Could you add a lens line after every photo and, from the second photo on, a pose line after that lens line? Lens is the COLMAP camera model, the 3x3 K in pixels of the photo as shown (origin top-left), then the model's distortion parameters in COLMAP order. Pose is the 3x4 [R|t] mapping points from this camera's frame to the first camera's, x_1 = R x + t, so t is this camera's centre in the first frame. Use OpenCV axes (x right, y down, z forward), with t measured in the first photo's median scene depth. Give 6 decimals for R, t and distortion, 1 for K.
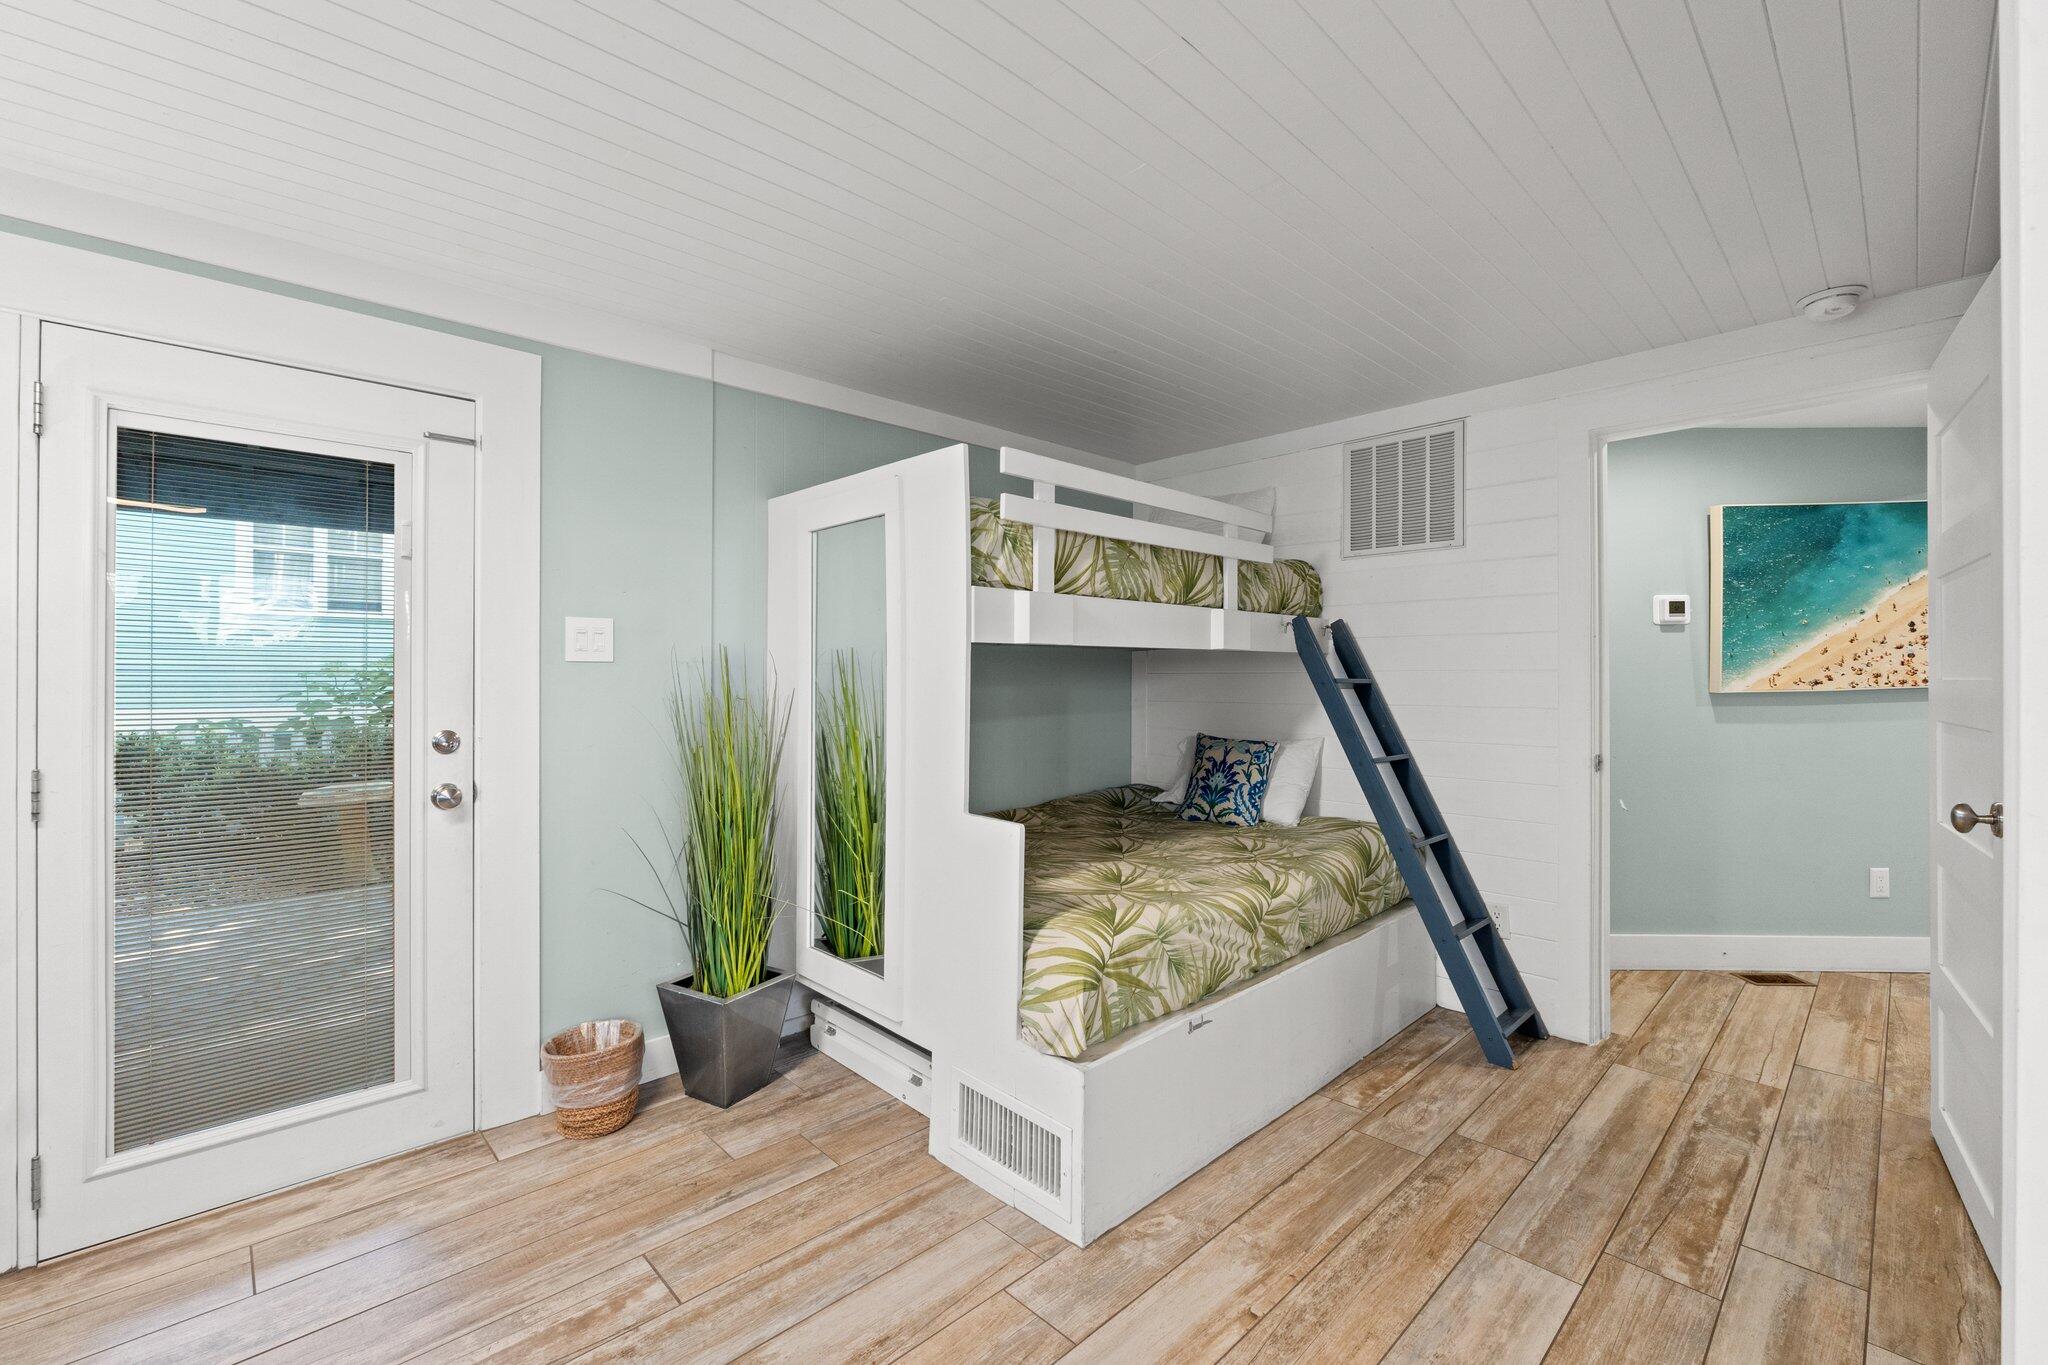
lens RADIAL K [[858.7, 0, 1020.6], [0, 858.7, 669.9], [0, 0, 1]] dist [-0.007859, 0.000384]
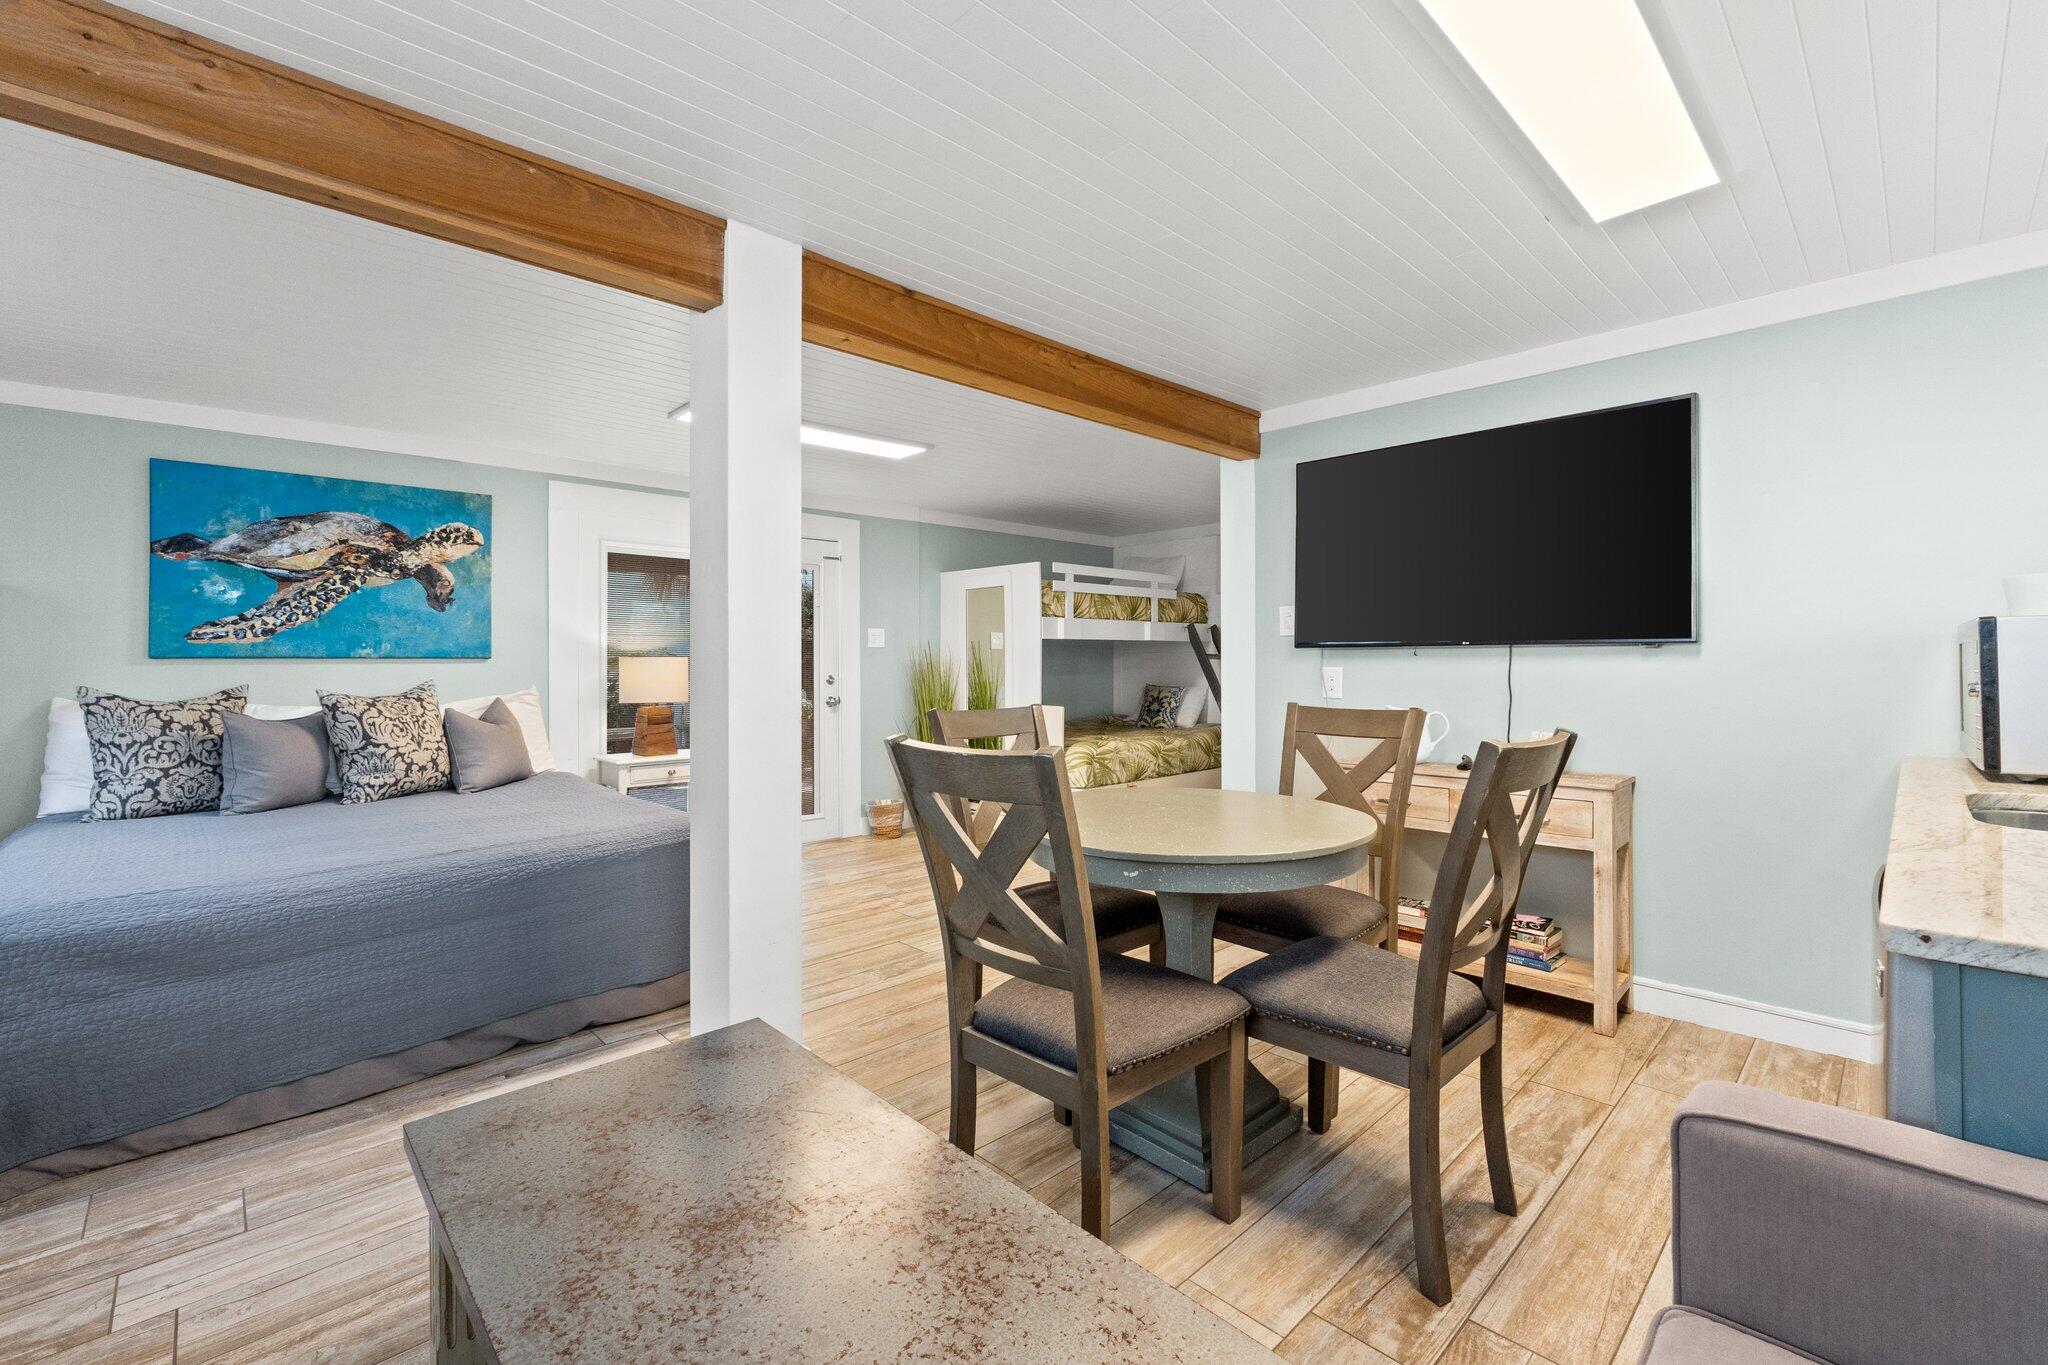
lens RADIAL K [[858.7, 0, 1020.6], [0, 858.7, 669.9], [0, 0, 1]] dist [-0.007859, 0.000384]
pose [[0.999963, -0.006809, -0.005174, -0.095376], [0.006875, 0.999894, 0.012830, 0.024419], [0.005086, -0.012865, 0.999904, -1.371825]]
